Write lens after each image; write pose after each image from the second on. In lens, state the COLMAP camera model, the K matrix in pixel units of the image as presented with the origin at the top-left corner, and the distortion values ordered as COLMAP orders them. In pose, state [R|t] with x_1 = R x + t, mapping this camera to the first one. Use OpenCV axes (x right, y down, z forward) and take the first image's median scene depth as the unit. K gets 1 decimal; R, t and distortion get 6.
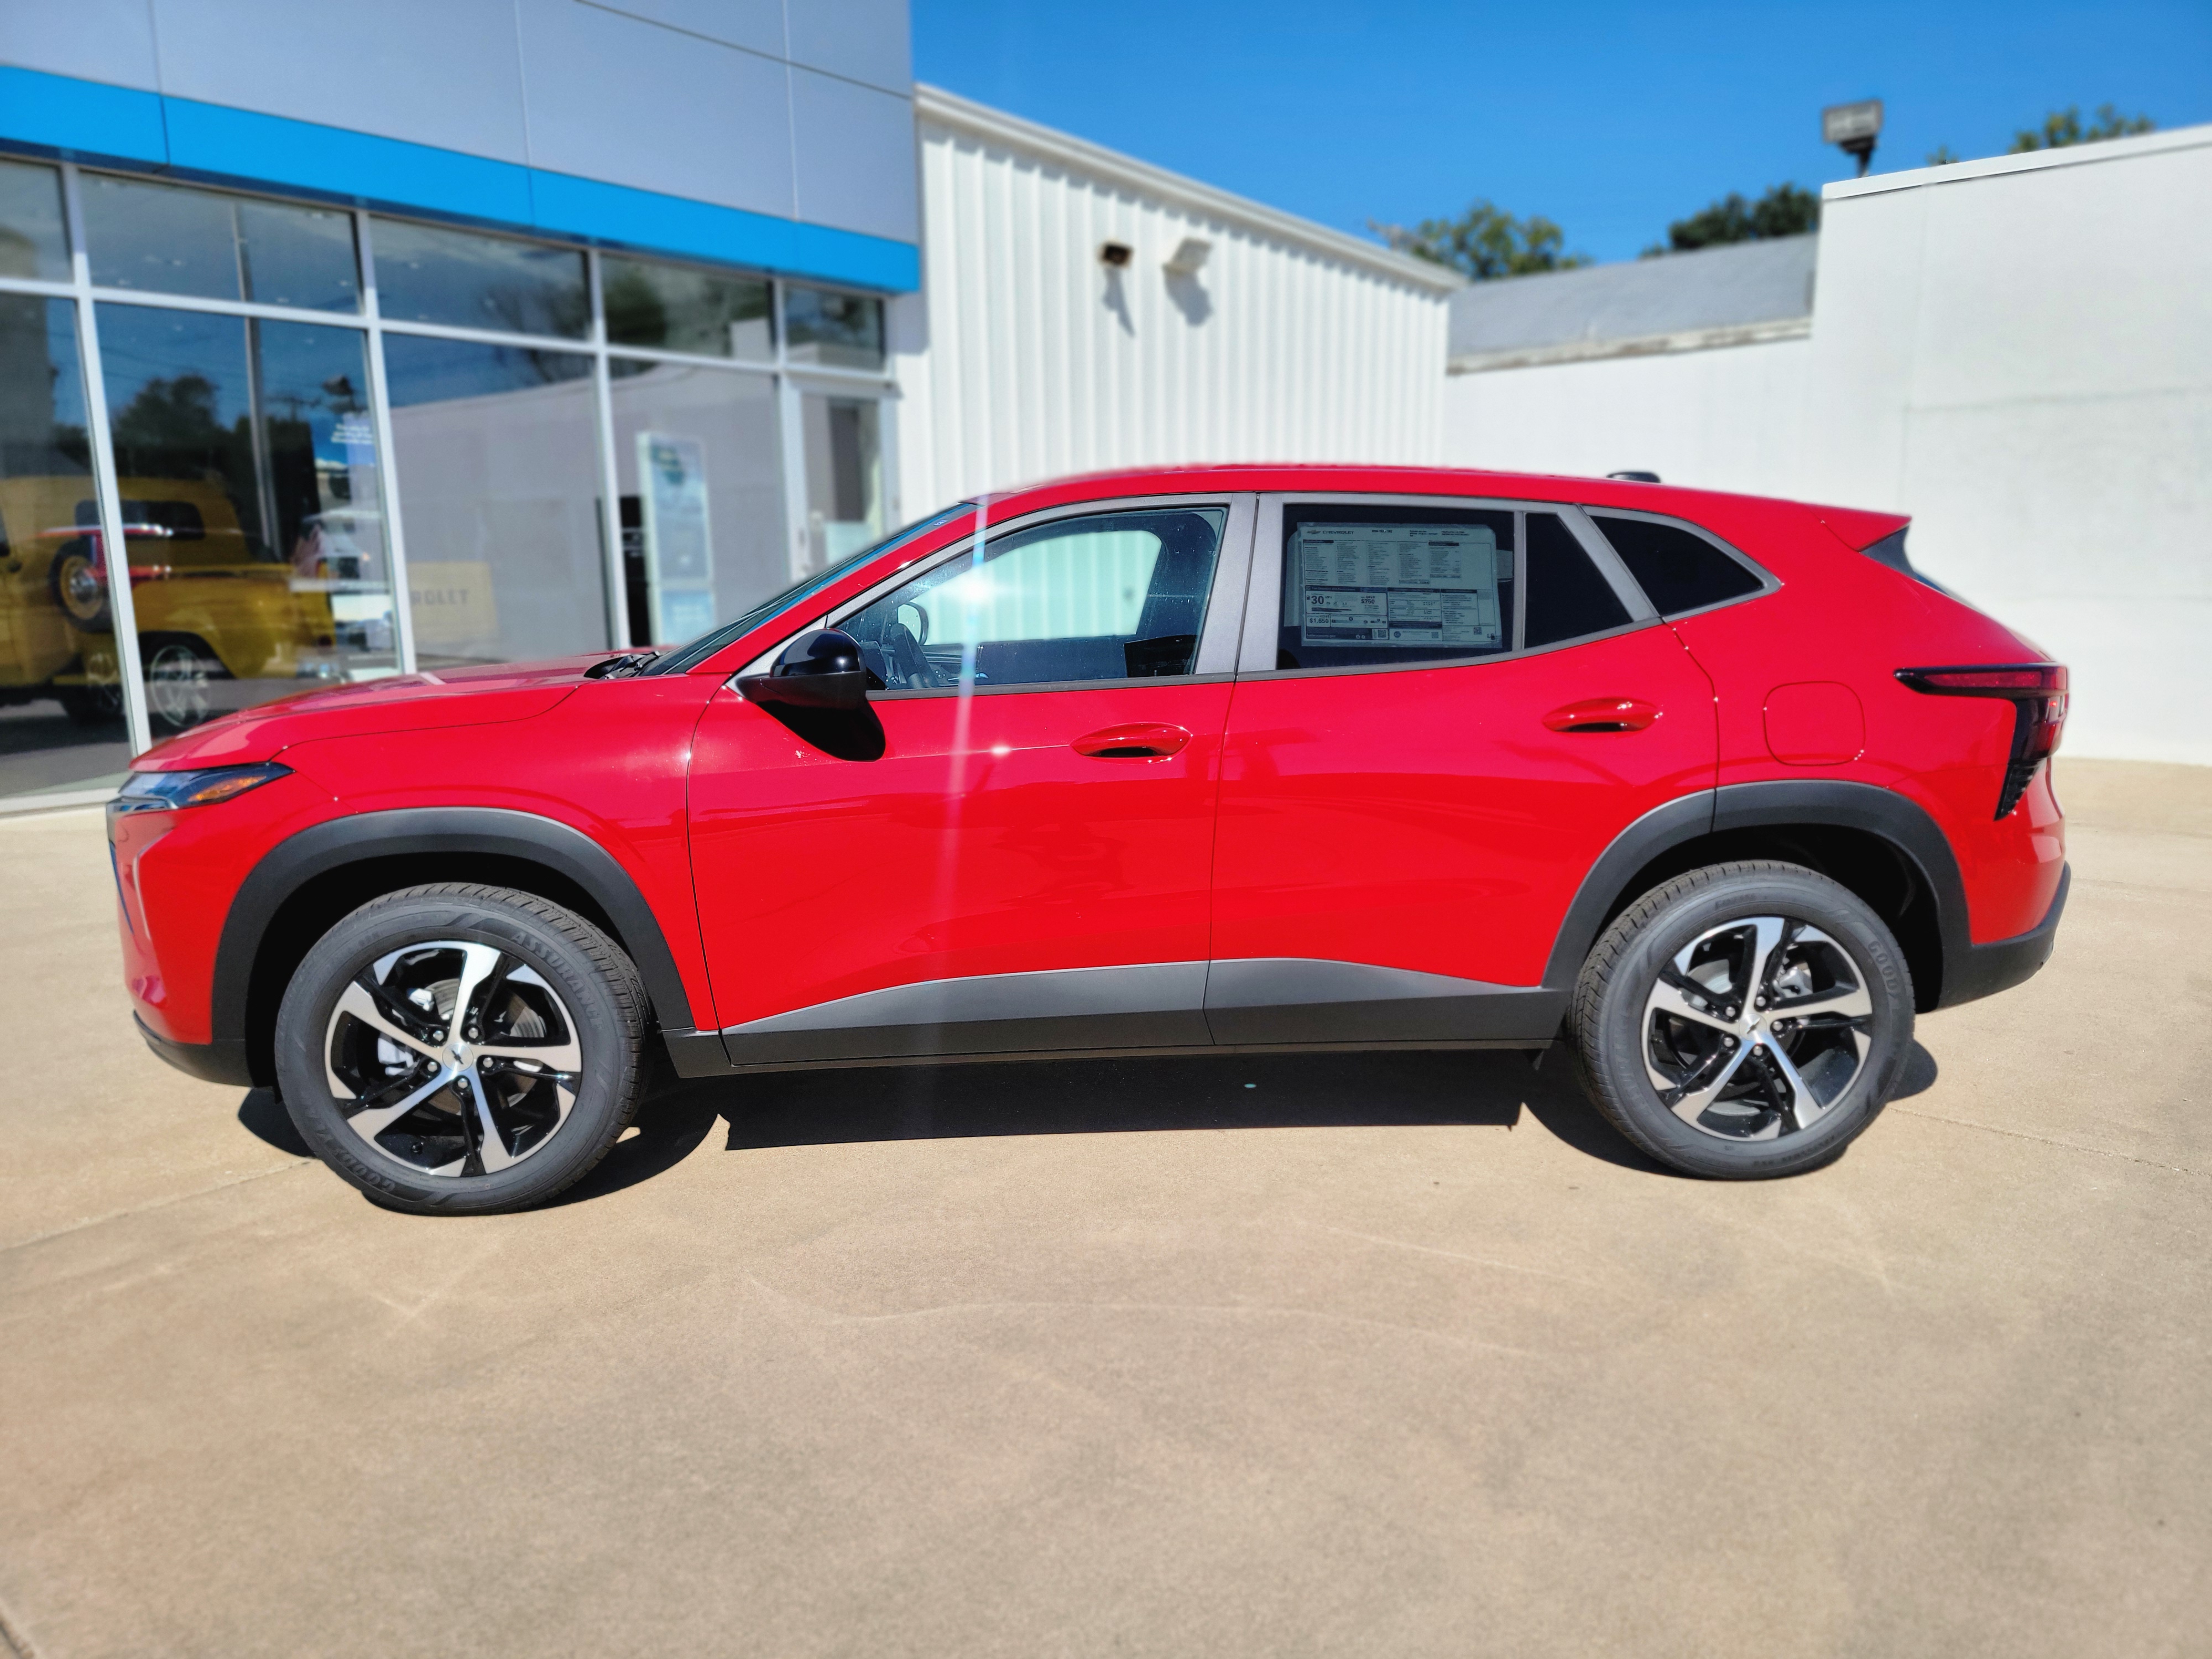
lens RADIAL K [[1550.2, 0, 1115.3], [0, 1550.2, 821.7], [0, 0, 1]] dist [0.081675, -0.074684]
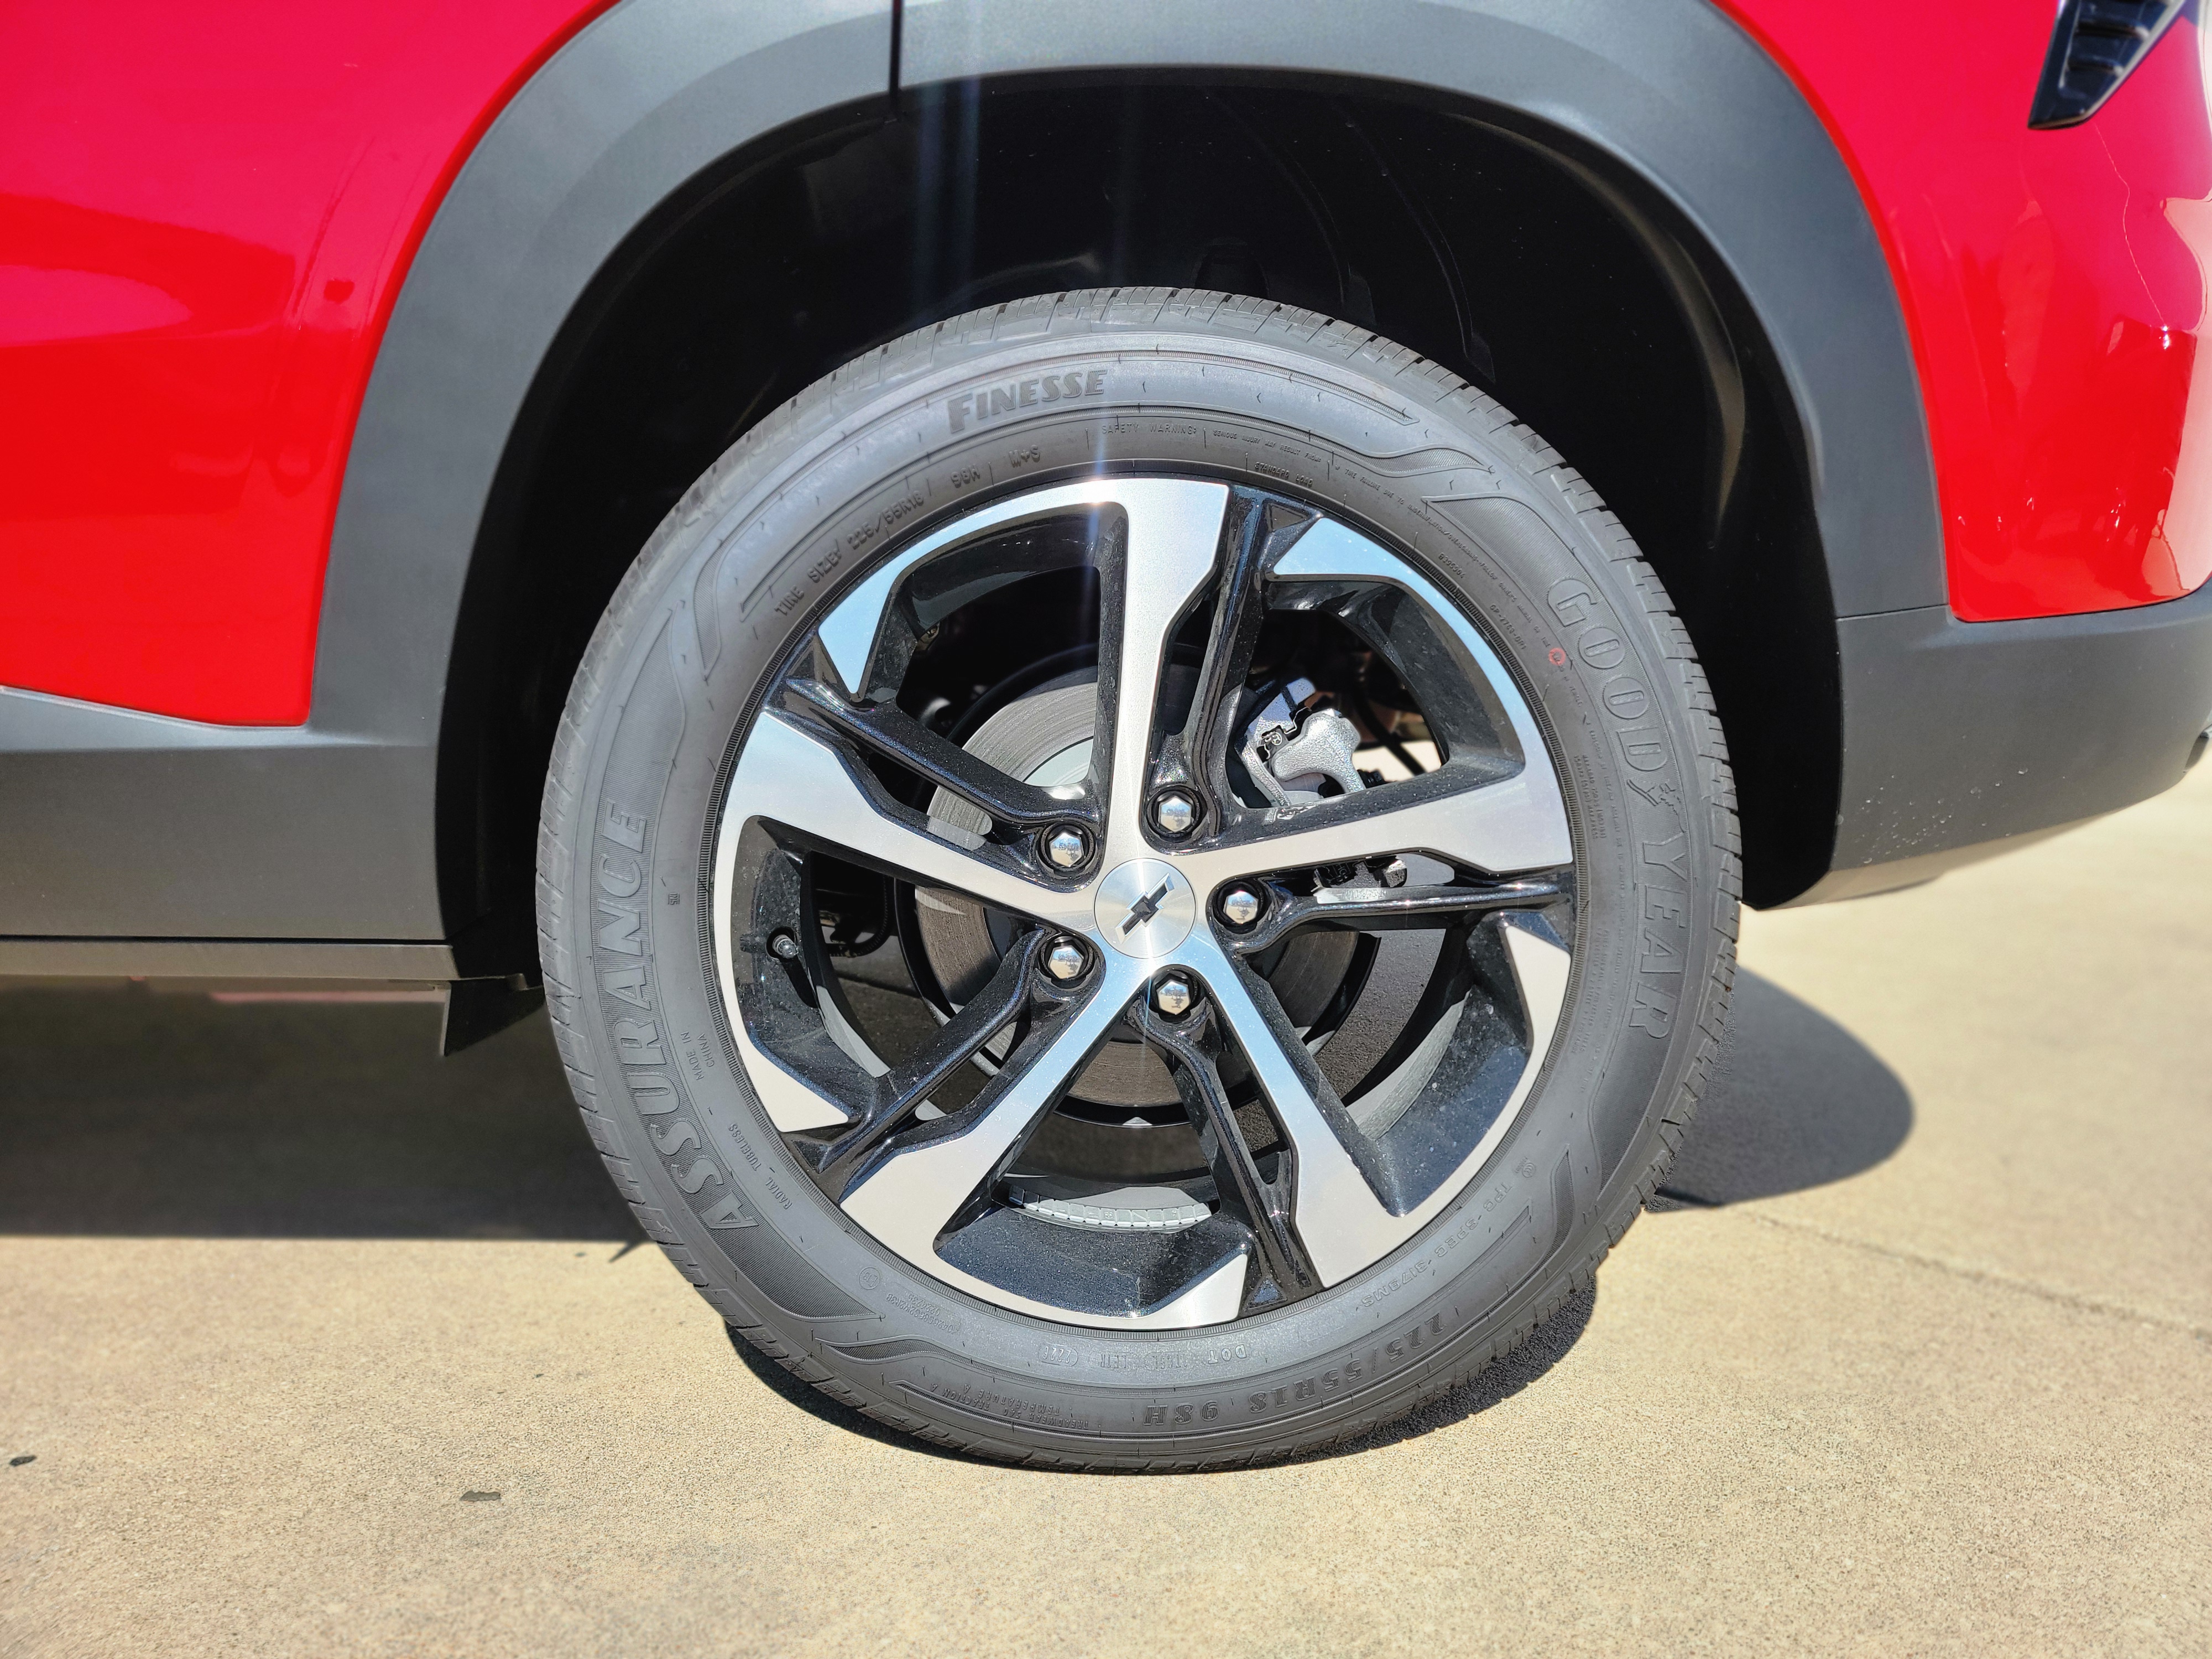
lens RADIAL K [[1541.4, 0, 1113.9], [0, 1541.4, 830.8], [0, 0, 1]] dist [0.079966, -0.071155]
pose [[0.999139, 0.022312, -0.034983, 0.410043], [-0.023783, 0.998826, -0.042211, 0.128953], [0.034000, 0.043006, 0.998496, 0.730404]]
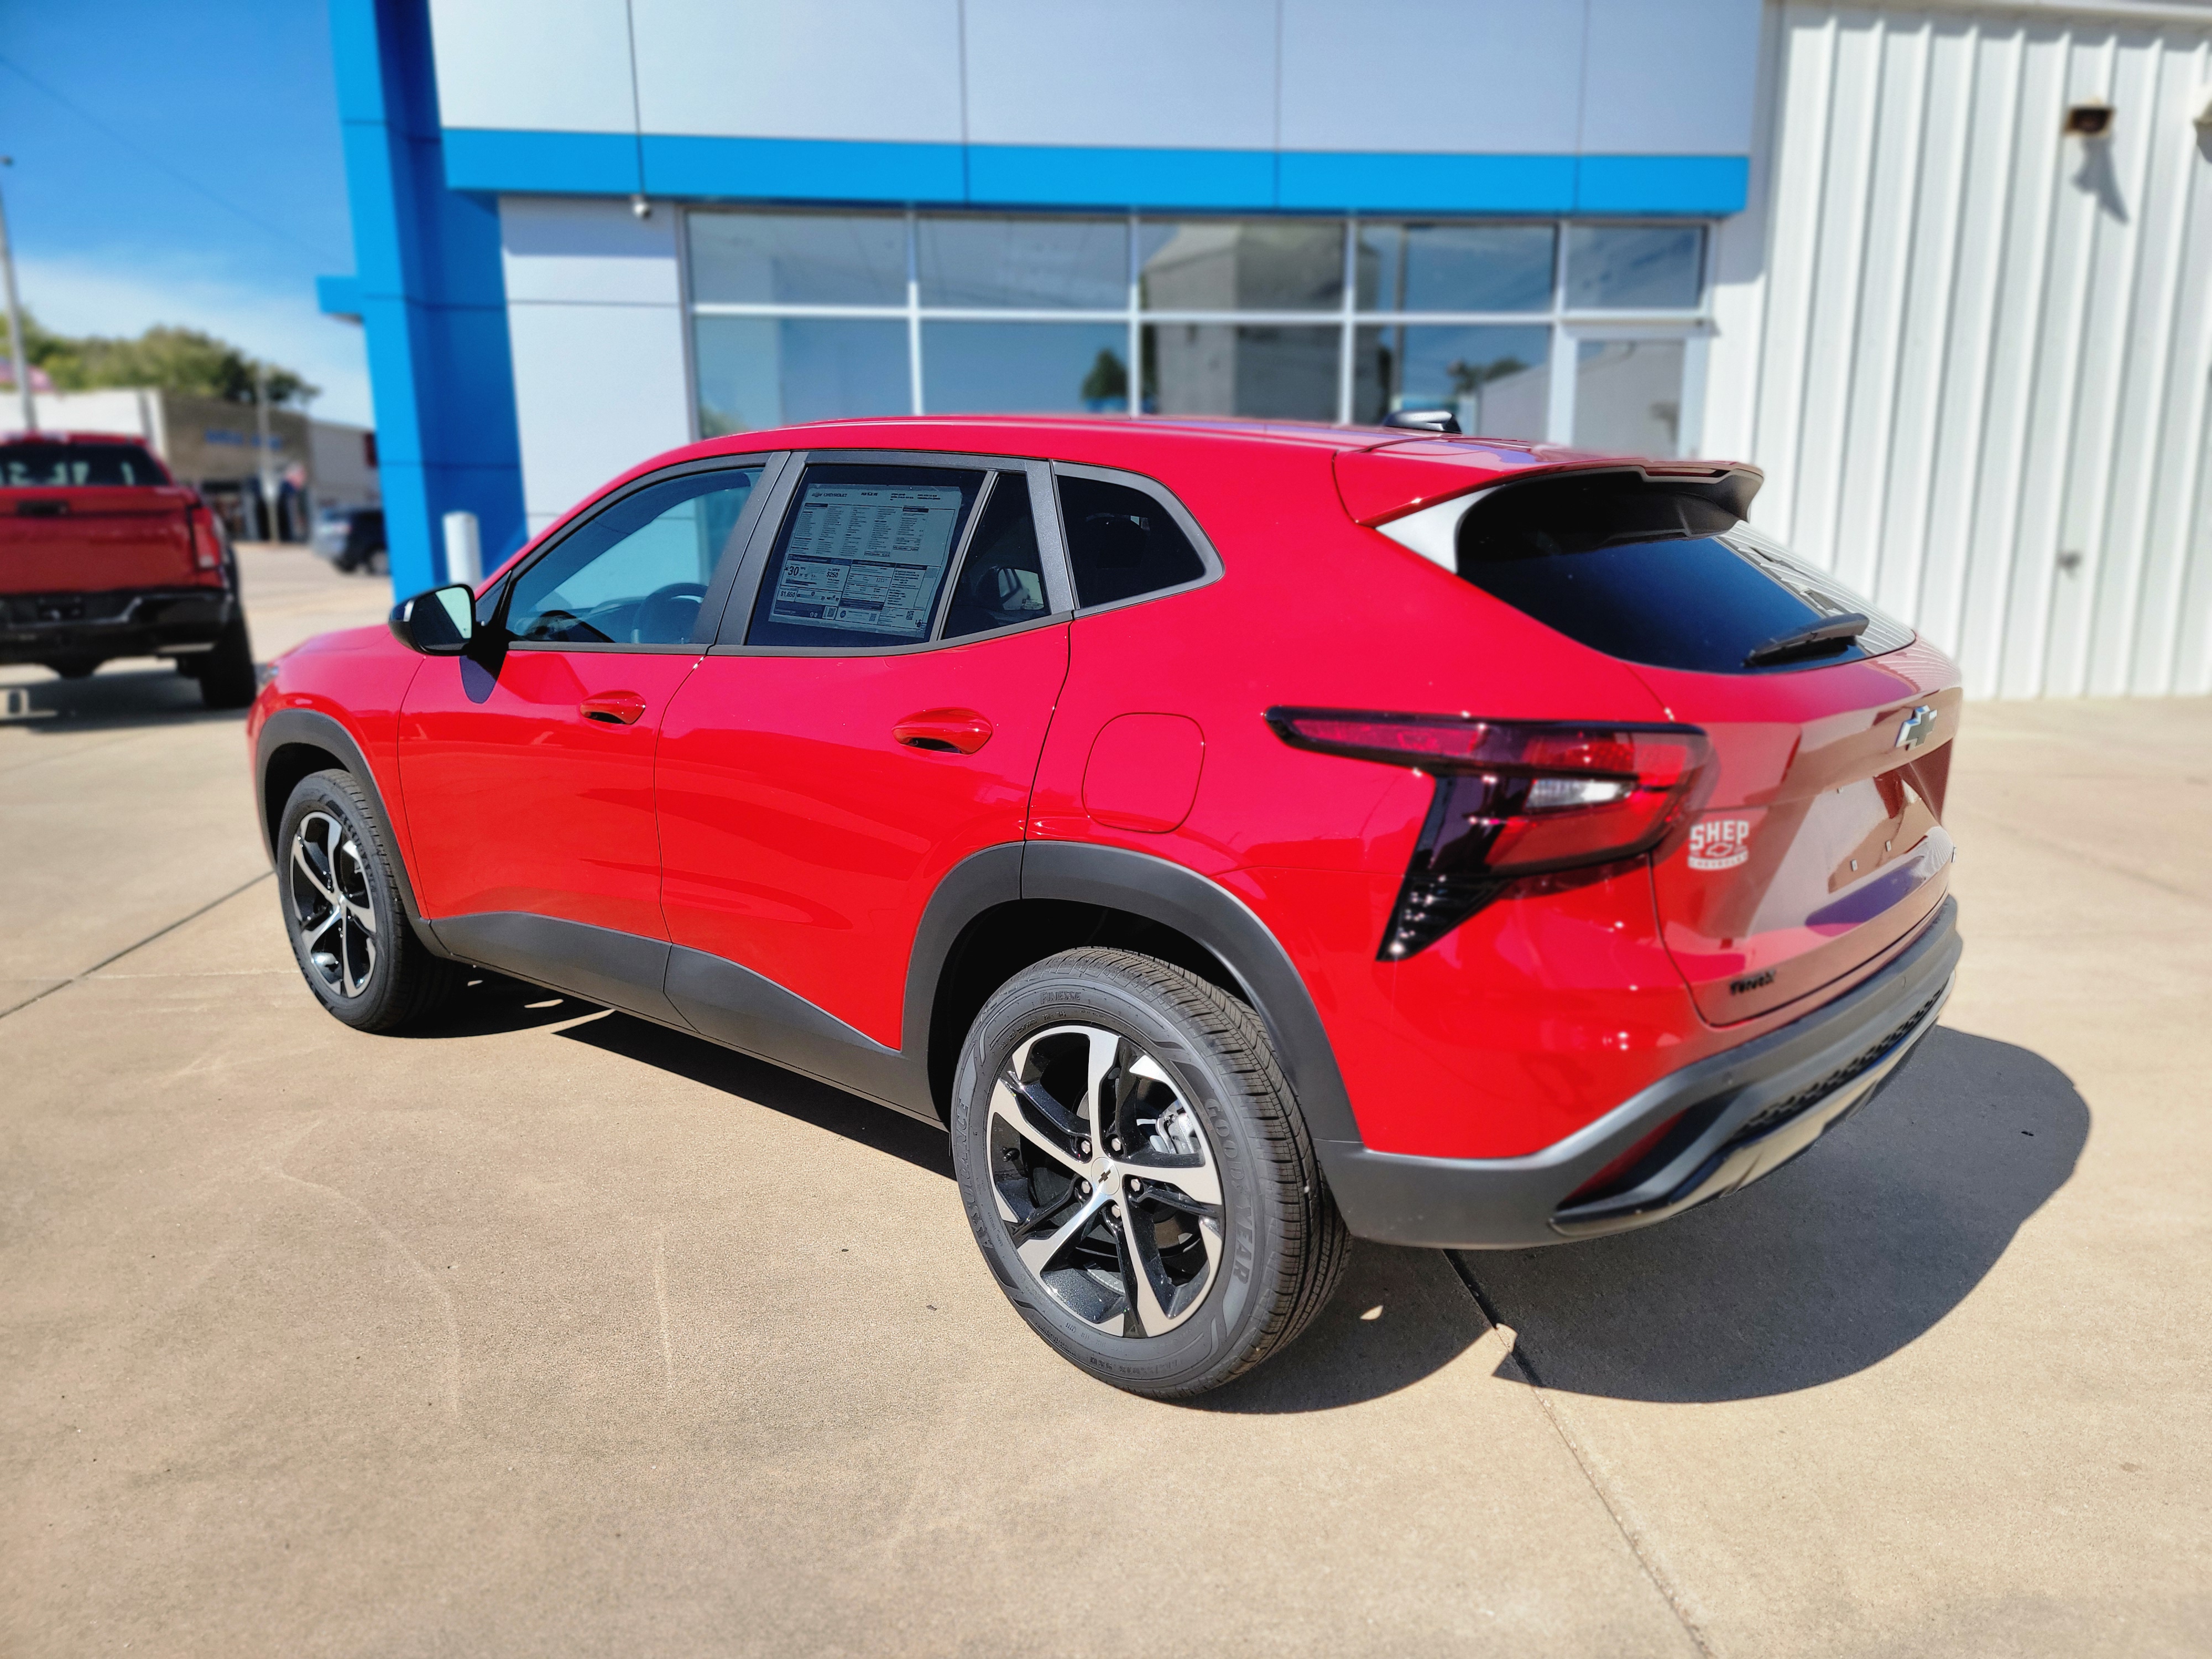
lens RADIAL K [[1541.4, 0, 1113.9], [0, 1541.4, 830.8], [0, 0, 1]] dist [0.079966, -0.071155]
pose [[0.716010, 0.140781, -0.683747, 0.879320], [-0.120383, 0.989681, 0.077708, -0.084836], [0.687632, 0.026672, 0.725570, 0.475116]]
